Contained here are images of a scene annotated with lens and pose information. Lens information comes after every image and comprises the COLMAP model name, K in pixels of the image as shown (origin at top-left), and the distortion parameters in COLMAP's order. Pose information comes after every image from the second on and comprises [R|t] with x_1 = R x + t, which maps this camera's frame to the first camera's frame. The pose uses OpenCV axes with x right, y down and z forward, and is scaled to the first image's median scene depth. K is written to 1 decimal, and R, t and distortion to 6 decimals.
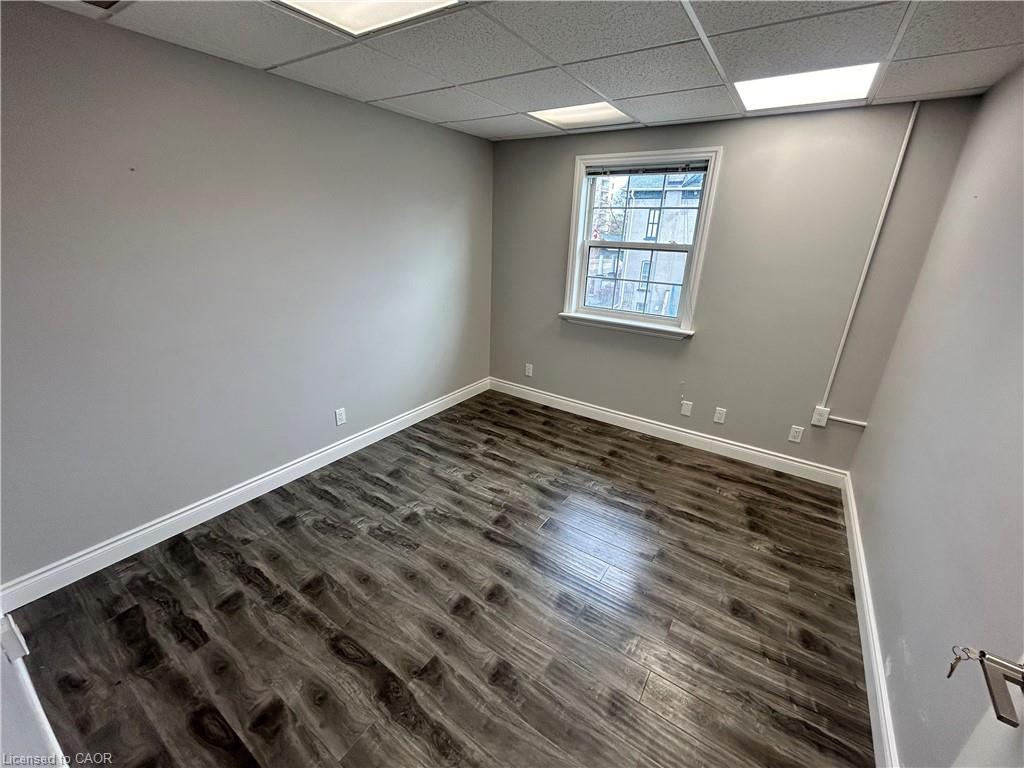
lens RADIAL K [[416.6, 0, 513.7], [0, 416.6, 382.0], [0, 0, 1]] dist [-0.001501, -0.000023]
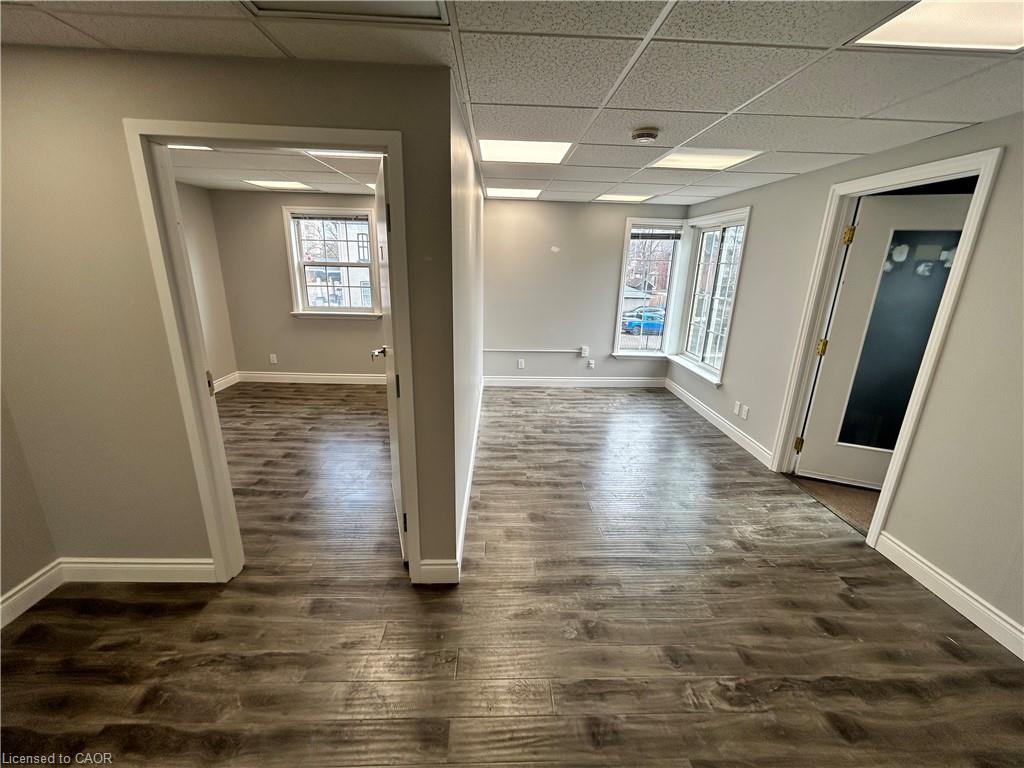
lens RADIAL K [[416.6, 0, 512.0], [0, 416.6, 382.7], [0, 0, 1]] dist [-0.001501, -0.000023]
pose [[0.811796, -0.173775, 0.557485, -0.123634], [0.200447, 0.979612, 0.013471, 0.225455], [-0.548460, 0.100810, 0.830077, -0.631888]]
